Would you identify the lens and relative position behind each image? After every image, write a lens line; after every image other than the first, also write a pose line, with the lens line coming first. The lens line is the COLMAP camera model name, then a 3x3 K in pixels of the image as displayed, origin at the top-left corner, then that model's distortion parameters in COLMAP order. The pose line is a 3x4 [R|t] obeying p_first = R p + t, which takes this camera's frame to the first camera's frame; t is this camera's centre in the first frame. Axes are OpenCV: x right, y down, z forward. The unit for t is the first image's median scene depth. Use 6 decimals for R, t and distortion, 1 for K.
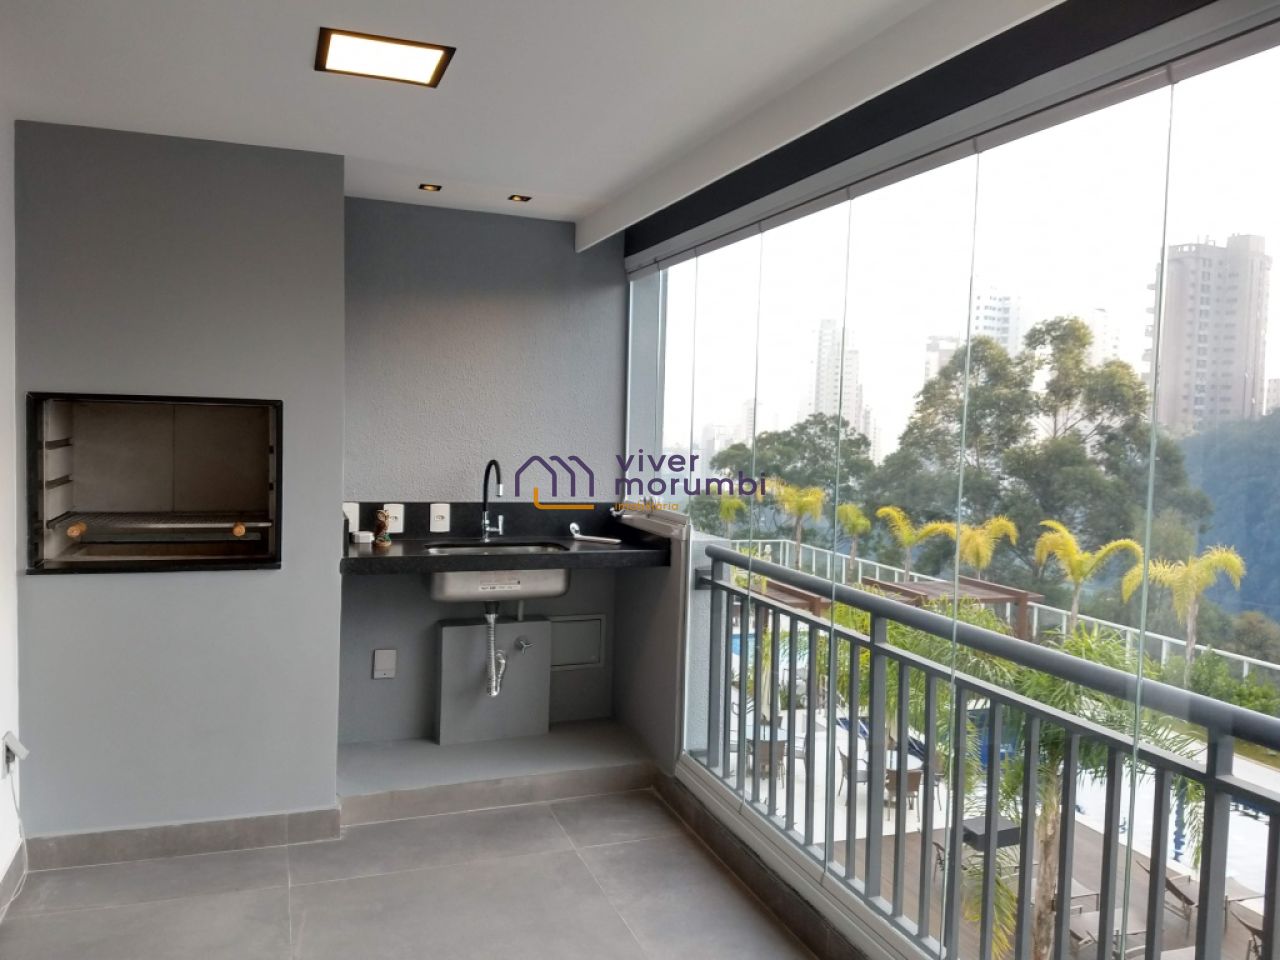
lens RADIAL K [[1020.6, 0, 659.8], [0, 1020.6, 483.4], [0, 0, 1]] dist [0.224135, -0.467332]
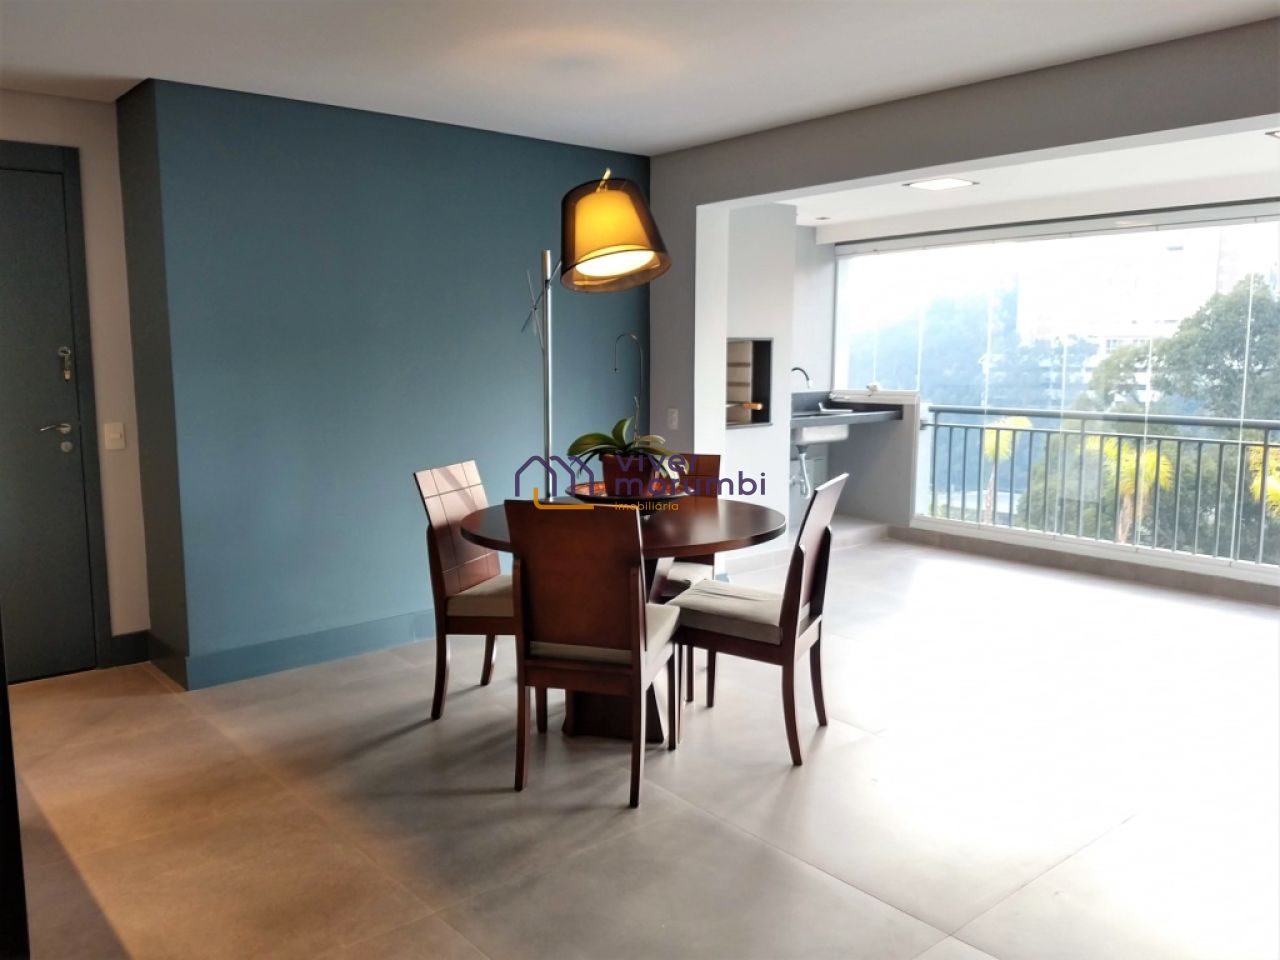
lens RADIAL K [[1020.6, 0, 659.8], [0, 1020.6, 483.4], [0, 0, 1]] dist [0.224135, -0.467332]
pose [[0.928720, -0.079570, 0.362143, -1.311462], [0.053049, 0.995169, 0.082614, 0.021508], [-0.366967, -0.057514, 0.928454, -0.709553]]
